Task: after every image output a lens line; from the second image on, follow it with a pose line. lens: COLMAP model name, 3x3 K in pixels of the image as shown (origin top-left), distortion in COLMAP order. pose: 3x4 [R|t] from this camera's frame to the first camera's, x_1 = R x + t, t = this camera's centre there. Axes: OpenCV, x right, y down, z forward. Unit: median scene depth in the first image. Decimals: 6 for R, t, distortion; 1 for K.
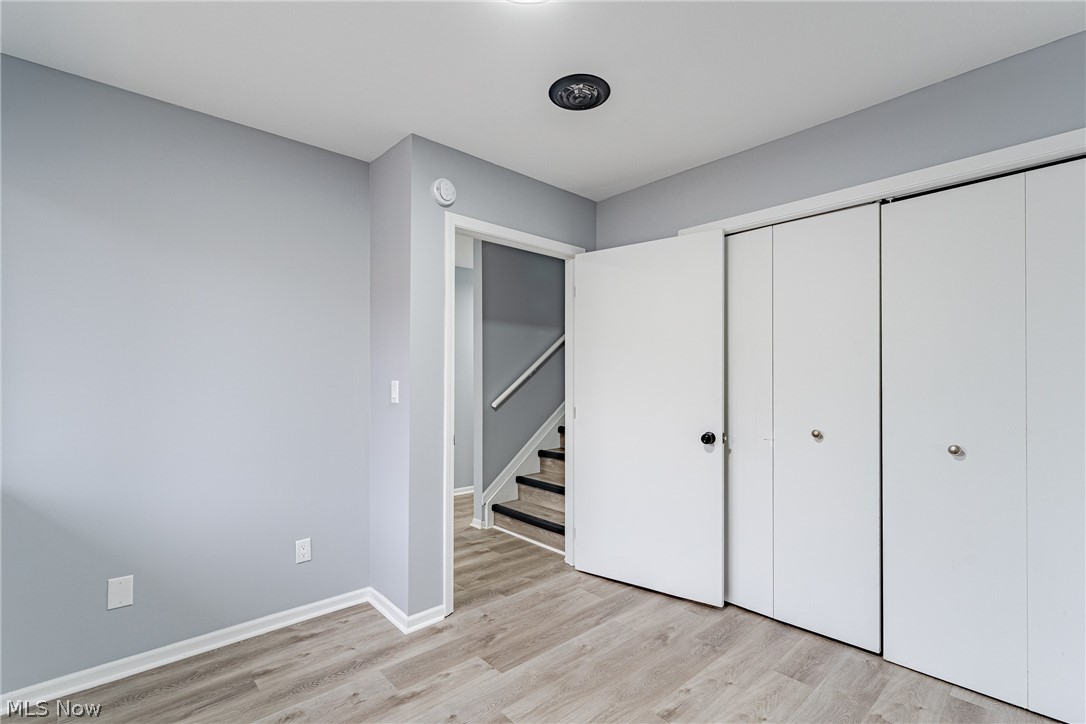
lens RADIAL K [[493.4, 0, 543.9], [0, 493.4, 376.1], [0, 0, 1]] dist [0.001040, -0.000039]
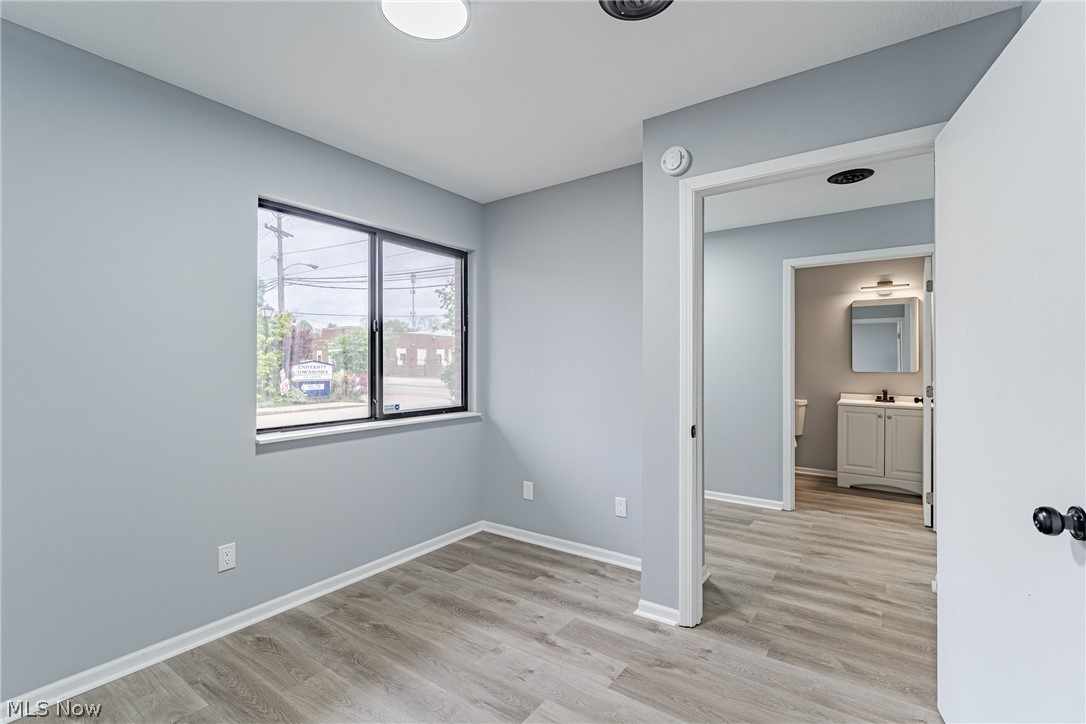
lens RADIAL K [[487.2, 0, 543.2], [0, 487.2, 350.9], [0, 0, 1]] dist [-0.000046, -0.000036]
pose [[0.212239, -0.028818, -0.976793, 0.684462], [0.006917, 0.999584, -0.027987, 0.008569], [0.977193, -0.000817, 0.212350, 0.610971]]
